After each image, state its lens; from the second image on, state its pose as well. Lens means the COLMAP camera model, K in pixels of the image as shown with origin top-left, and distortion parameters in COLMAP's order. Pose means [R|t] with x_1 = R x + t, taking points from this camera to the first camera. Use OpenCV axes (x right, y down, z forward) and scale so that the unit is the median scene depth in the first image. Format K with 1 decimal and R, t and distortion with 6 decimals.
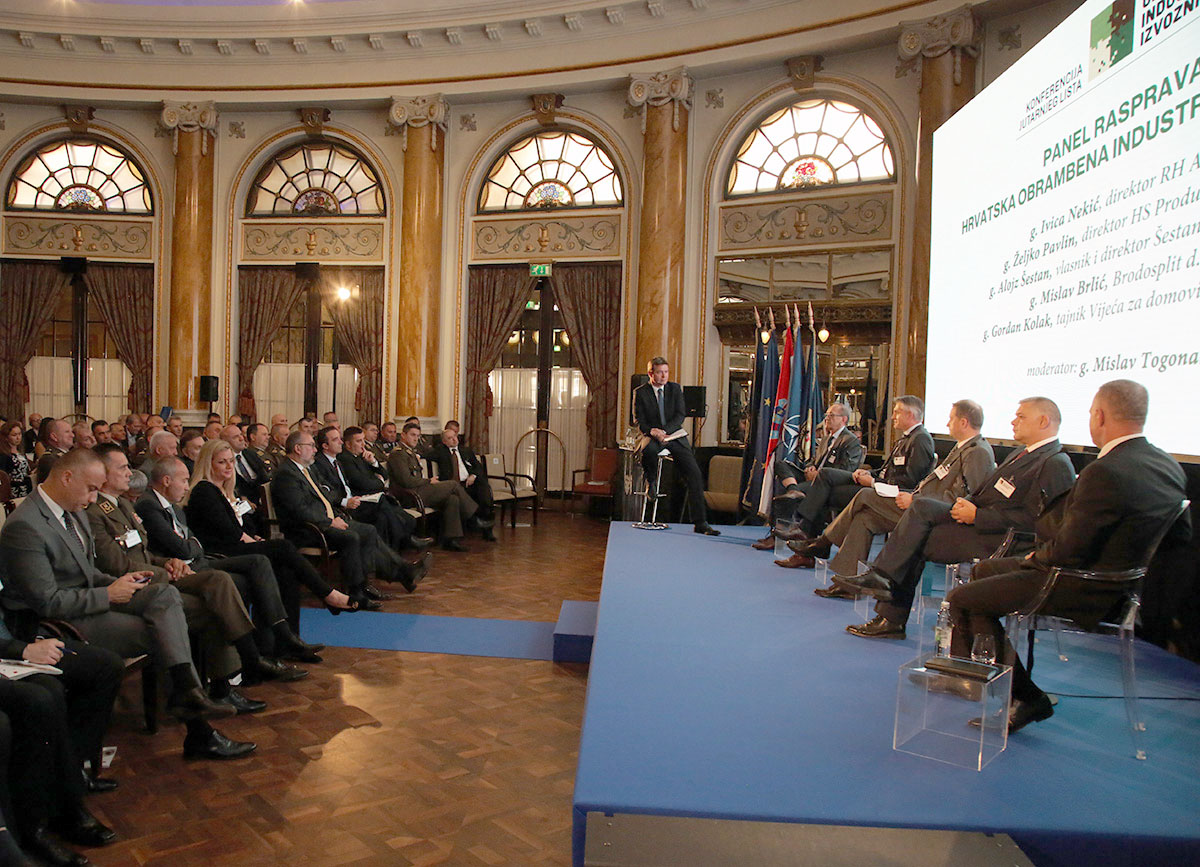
lens RADIAL K [[889.0, 0, 546.3], [0, 889.0, 470.3], [0, 0, 1]] dist [-0.117749, 0.061396]
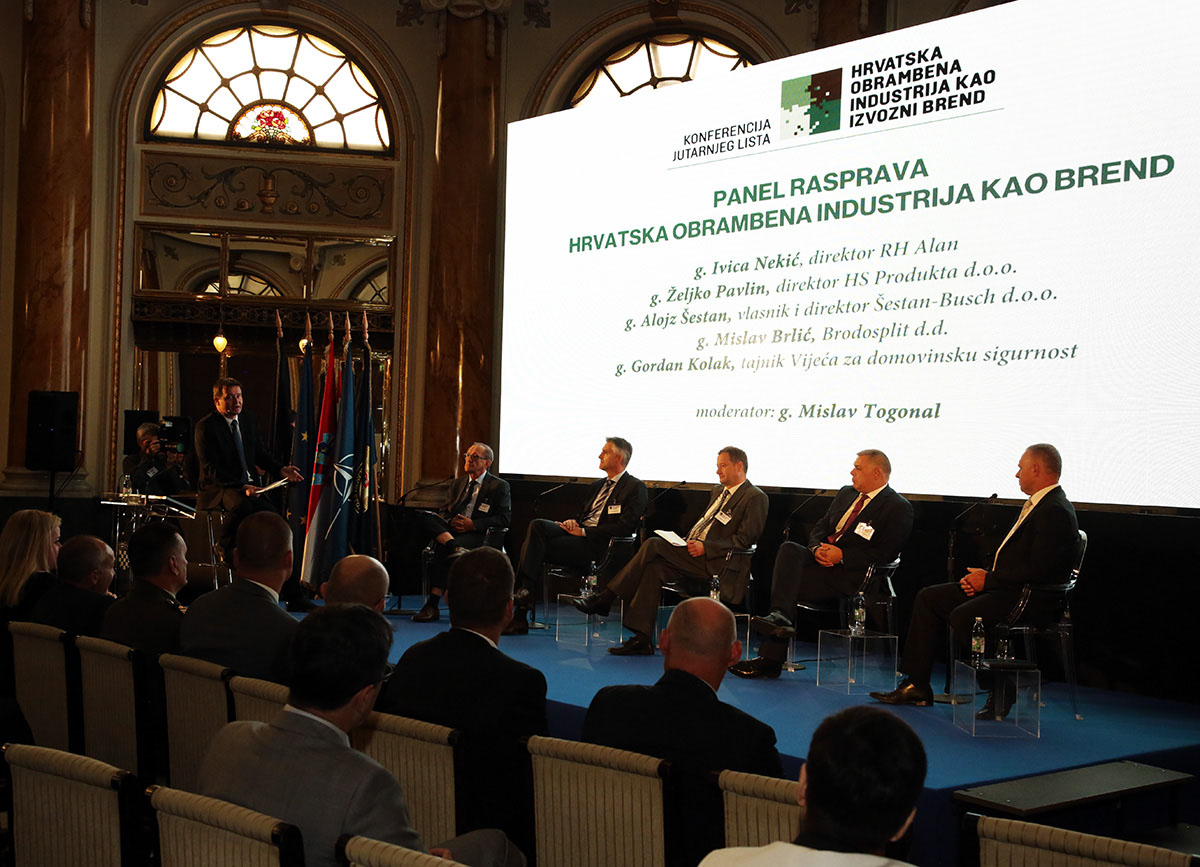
lens RADIAL K [[1341.4, 0, 603.7], [0, 1341.4, 463.3], [0, 0, 1]] dist [0.030931, 0.054150]
pose [[0.725320, -0.010632, 0.688330, -0.507022], [0.040059, 0.998838, -0.026784, -0.017524], [-0.687245, 0.047001, 0.724903, -0.030021]]
